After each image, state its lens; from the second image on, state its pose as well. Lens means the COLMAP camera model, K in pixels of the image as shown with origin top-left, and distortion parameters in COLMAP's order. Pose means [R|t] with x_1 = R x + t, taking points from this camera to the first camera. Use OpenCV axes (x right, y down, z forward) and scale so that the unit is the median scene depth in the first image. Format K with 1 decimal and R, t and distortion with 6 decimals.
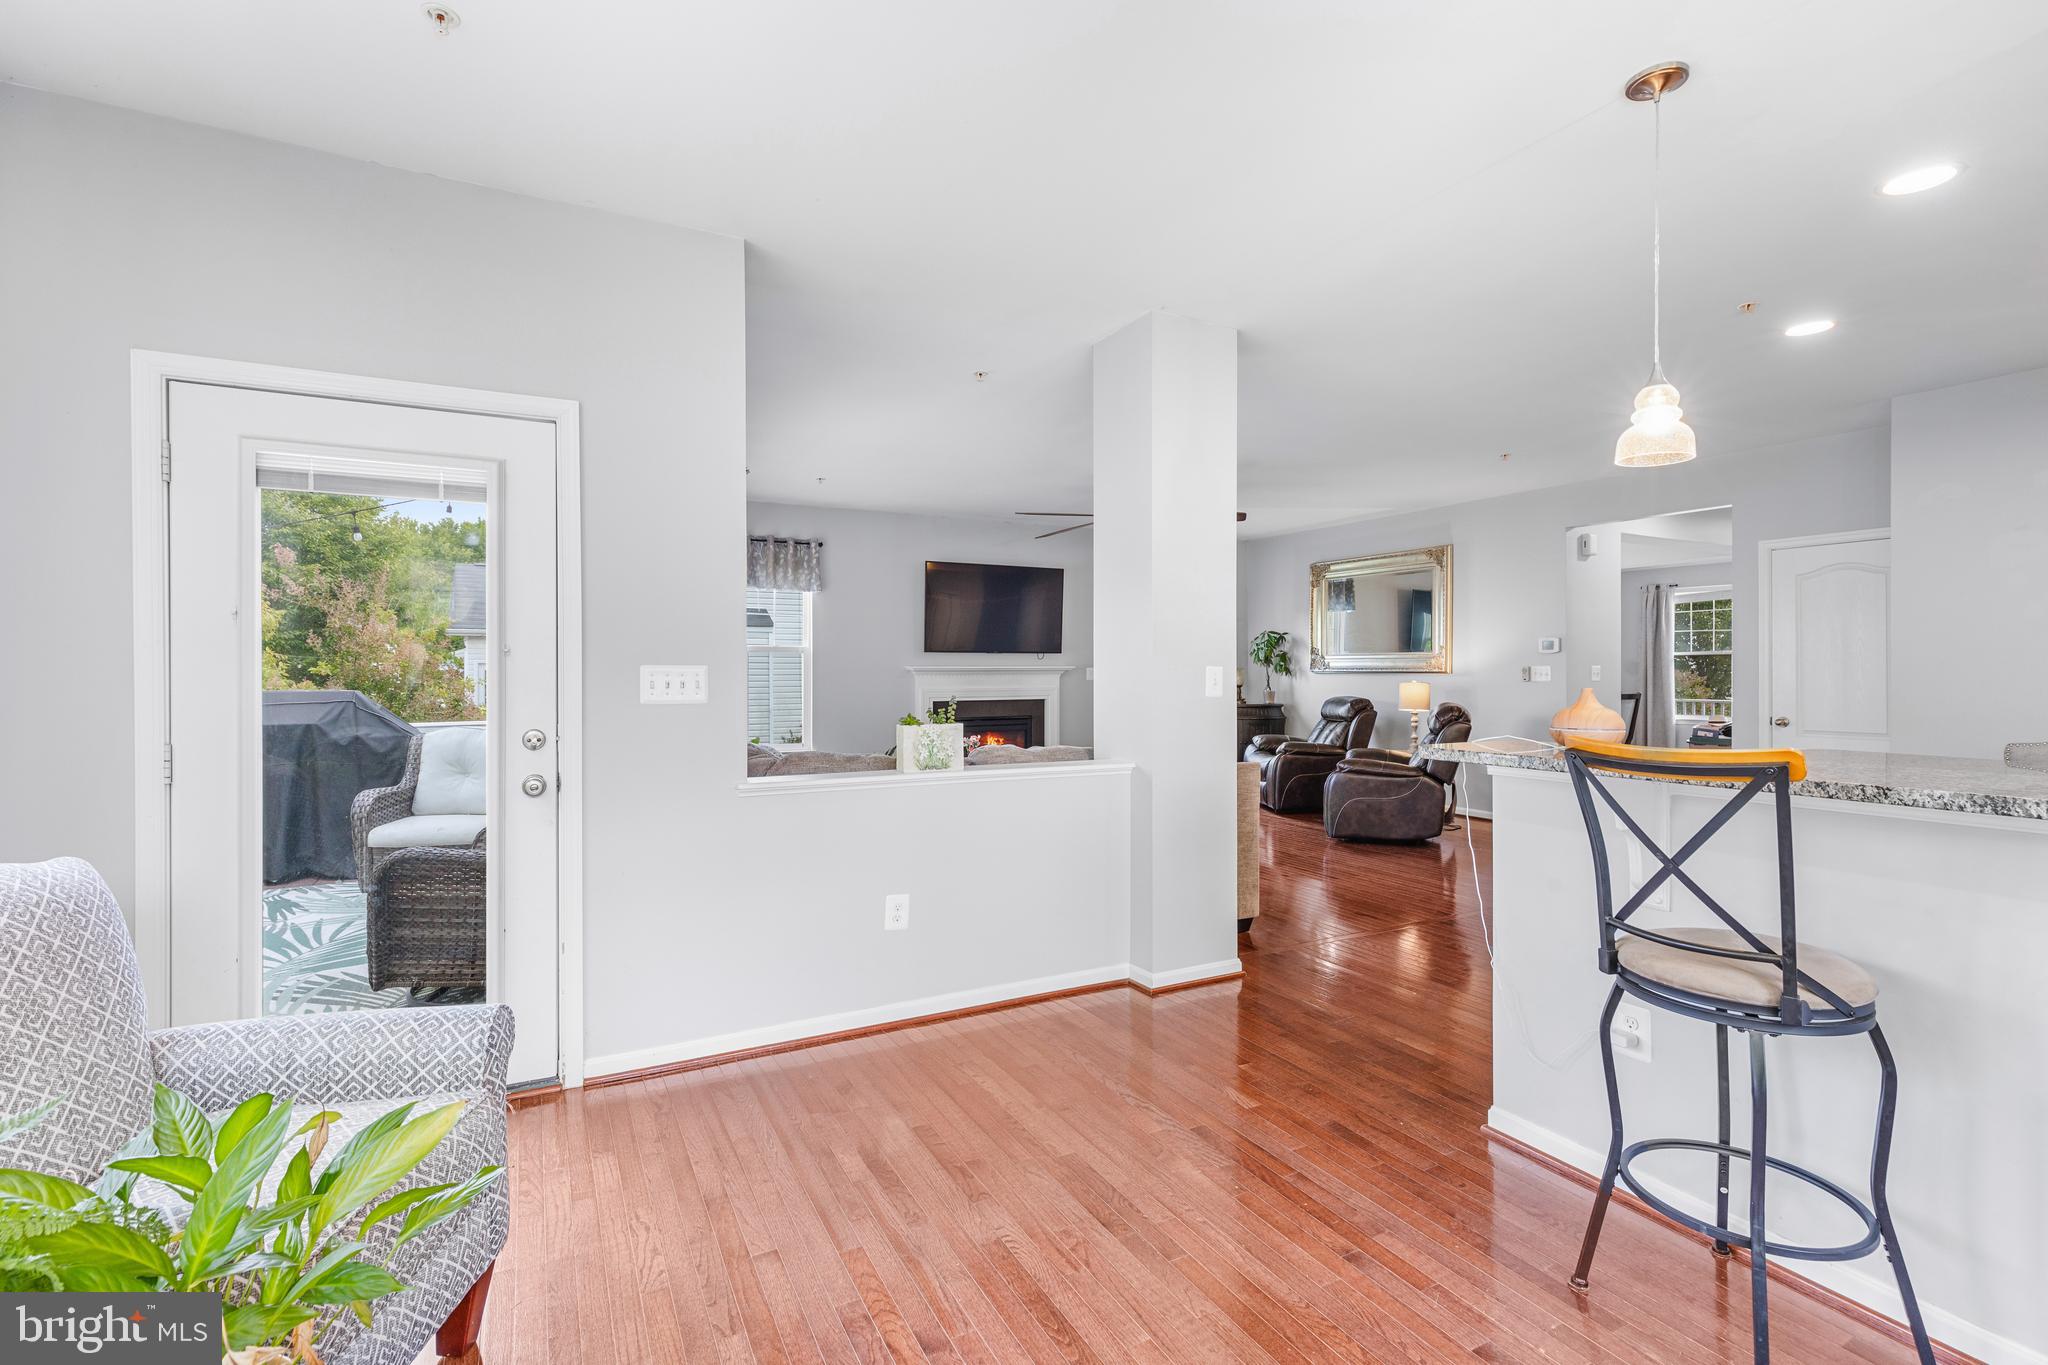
lens RADIAL K [[921.2, 0, 1023.6], [0, 921.2, 667.5], [0, 0, 1]] dist [0.005752, -0.000974]
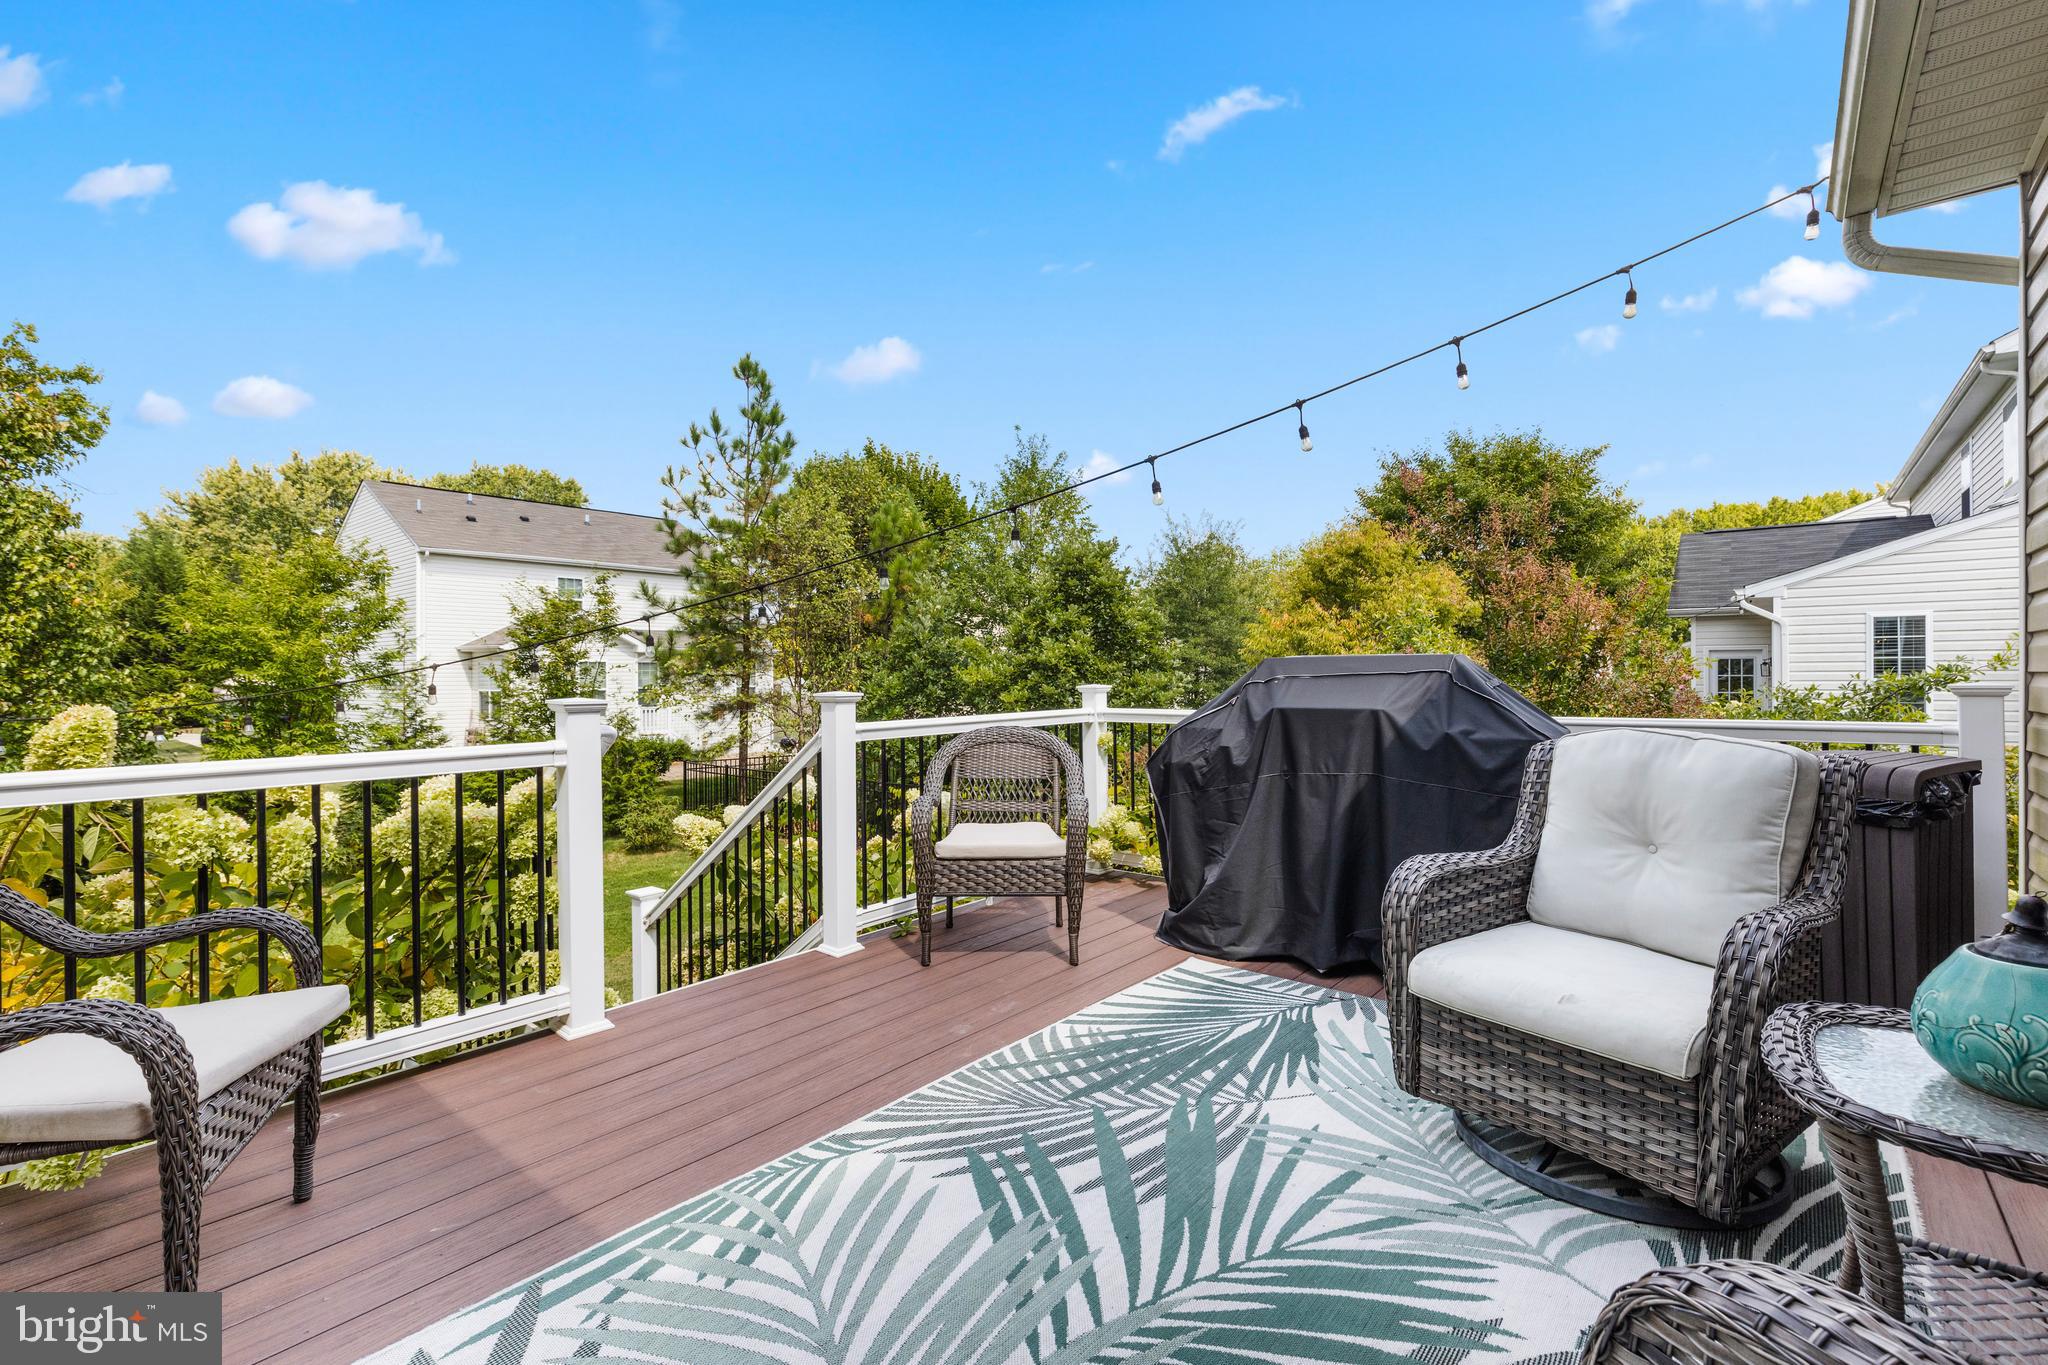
lens RADIAL K [[921.2, 0, 1024.6], [0, 921.2, 676.8], [0, 0, 1]] dist [0.005752, -0.000974]
pose [[0.391601, -0.001651, -0.920134, -0.341408], [0.004385, 0.999990, 0.000072, 0.040819], [0.920125, -0.004063, 0.391605, 0.592969]]
